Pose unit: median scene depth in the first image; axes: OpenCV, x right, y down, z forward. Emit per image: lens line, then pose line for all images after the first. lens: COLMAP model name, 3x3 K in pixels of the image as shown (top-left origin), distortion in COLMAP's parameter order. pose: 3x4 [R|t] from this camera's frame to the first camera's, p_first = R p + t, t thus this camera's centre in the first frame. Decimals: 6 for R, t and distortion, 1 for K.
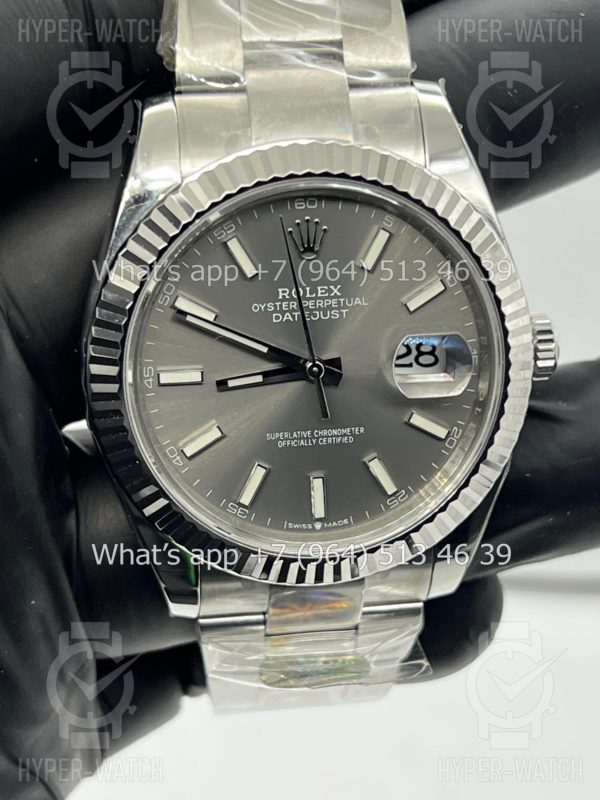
lens RADIAL K [[1867.6, 0, 299.2], [0, 1867.6, 404.5], [0, 0, 1]] dist [0.207251, 0.000000]
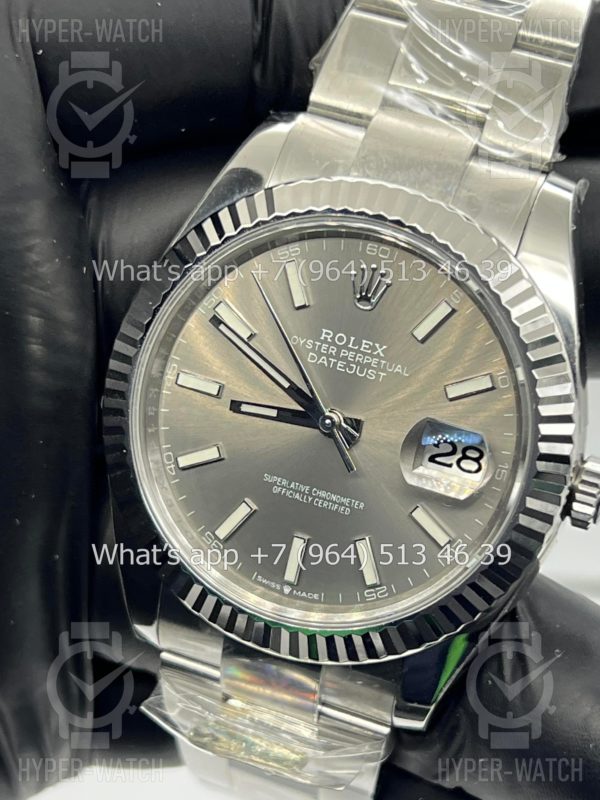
lens RADIAL K [[1867.6, 0, 299.1], [0, 1867.6, 402.9], [0, 0, 1]] dist [0.207251, 0.000000]
pose [[0.879241, 0.309030, -0.362540, 0.327354], [-0.357886, 0.930785, -0.074550, 0.046684], [0.314408, 0.195296, 0.928982, 0.130566]]
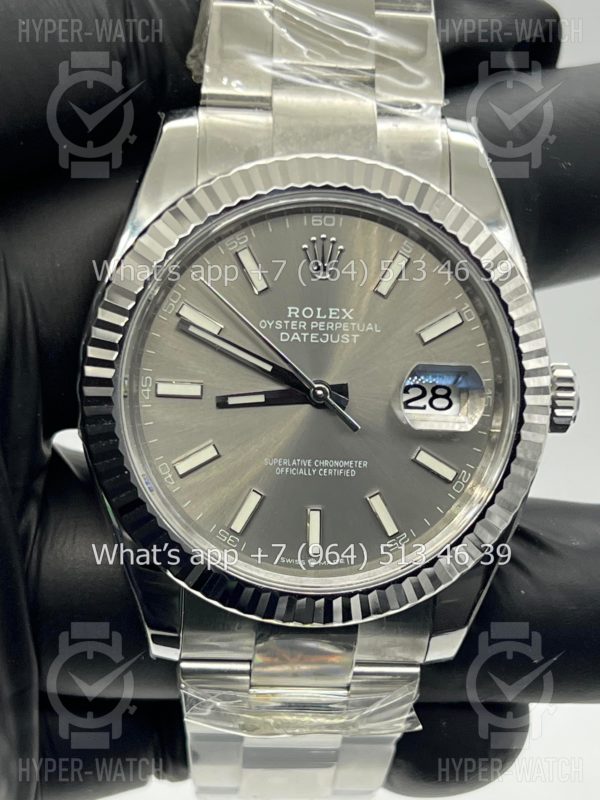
lens RADIAL K [[1867.6, 0, 308.9], [0, 1867.6, 419.5], [0, 0, 1]] dist [0.207251, 0.000000]
pose [[0.996115, 0.073358, -0.048721, 0.050247], [-0.079720, 0.986216, -0.144993, 0.133162], [0.037413, 0.148314, 0.988232, 0.056615]]
